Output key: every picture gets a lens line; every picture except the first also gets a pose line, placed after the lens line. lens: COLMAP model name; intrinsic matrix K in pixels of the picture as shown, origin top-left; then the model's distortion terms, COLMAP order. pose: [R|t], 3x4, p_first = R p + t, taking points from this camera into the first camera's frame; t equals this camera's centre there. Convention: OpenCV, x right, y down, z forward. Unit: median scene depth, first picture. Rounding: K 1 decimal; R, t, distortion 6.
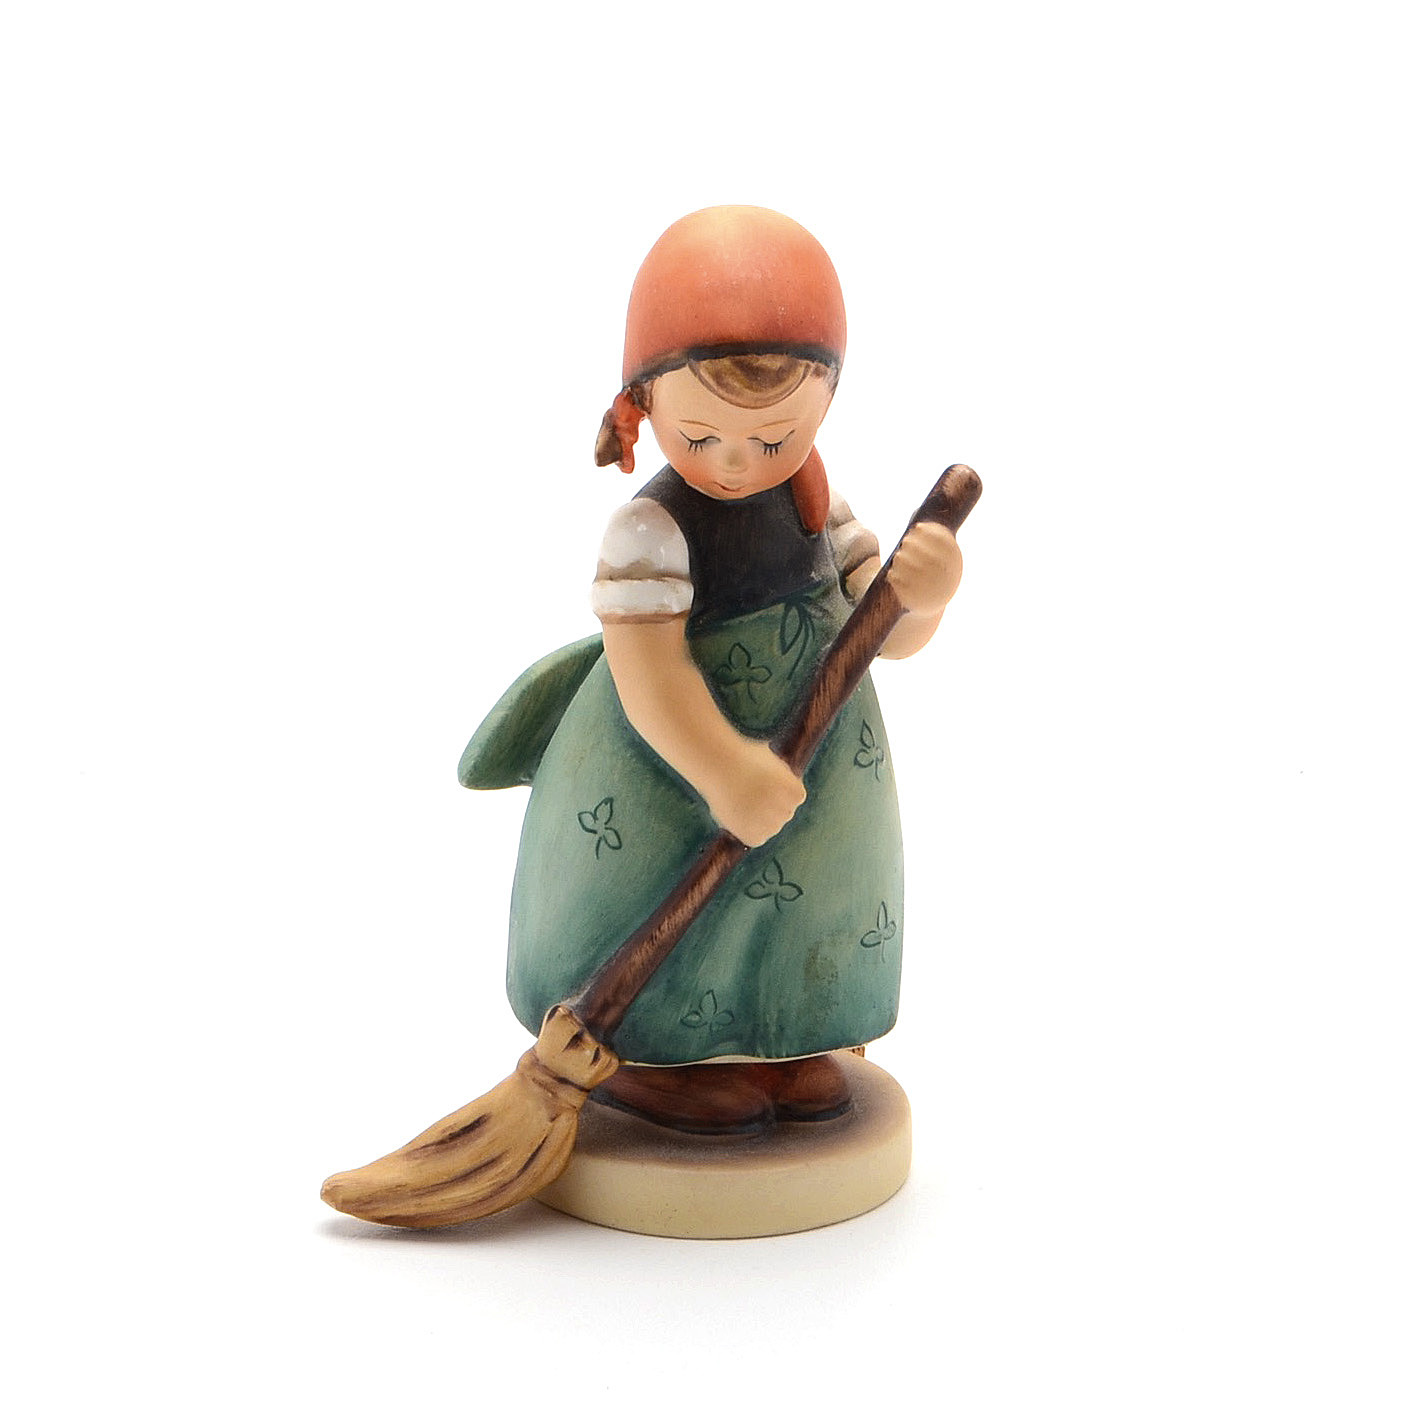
lens RADIAL K [[4637.8, 0, 701.8], [0, 4637.8, 707.4], [0, 0, 1]] dist [0.042339, 0.000000]
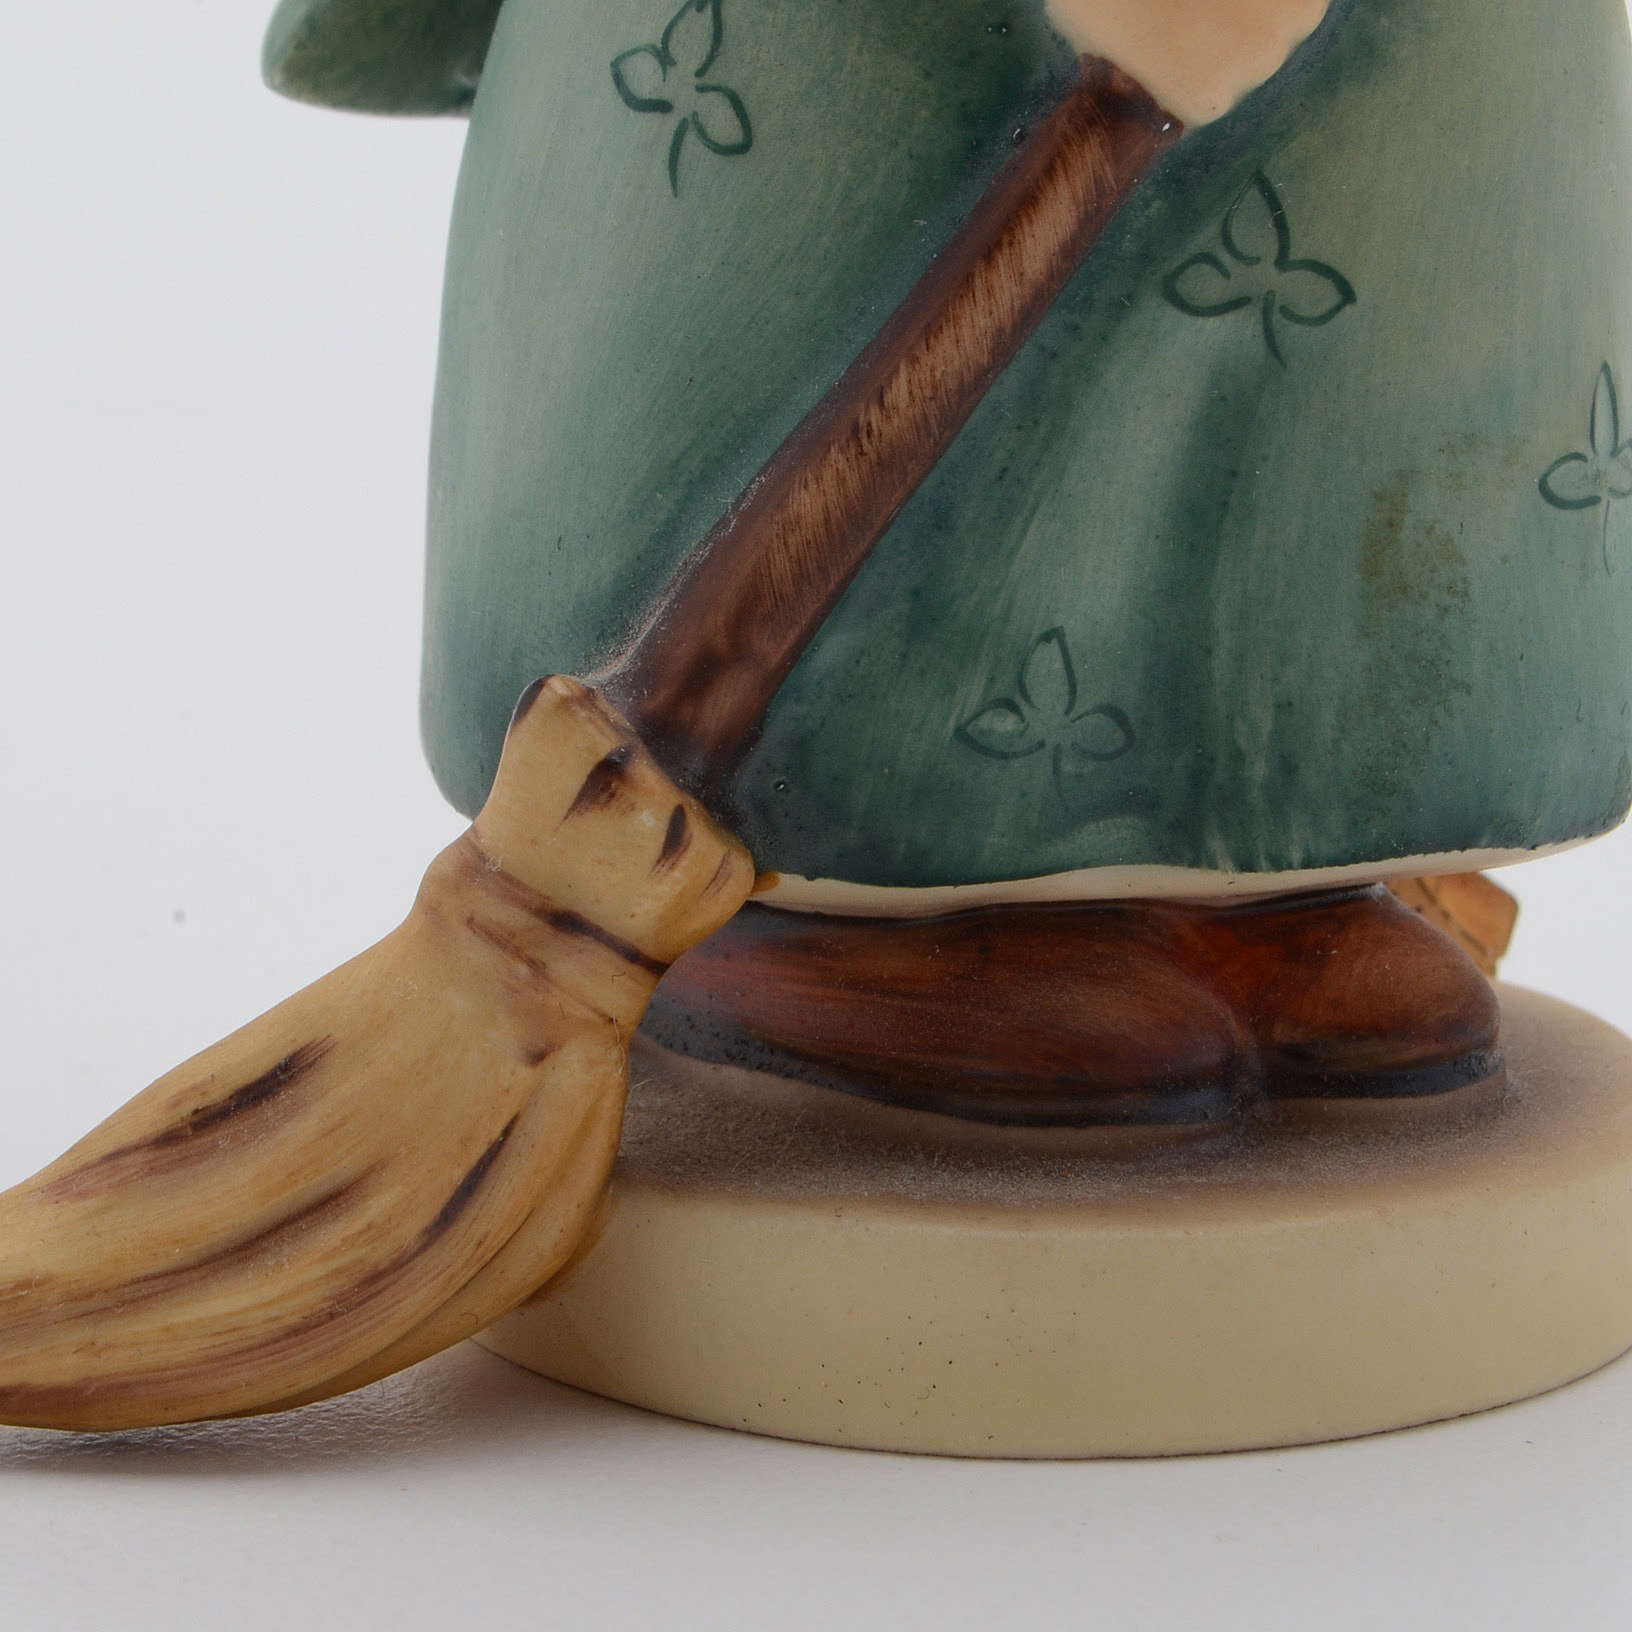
lens RADIAL K [[5375.6, 0, 821.6], [0, 5375.6, 811.0], [0, 0, 1]] dist [0.042339, 0.000000]
pose [[0.999394, -0.015574, -0.031136, -0.002573], [0.013404, 0.997544, -0.068745, 0.097323], [0.032130, 0.068286, 0.997148, 0.653968]]
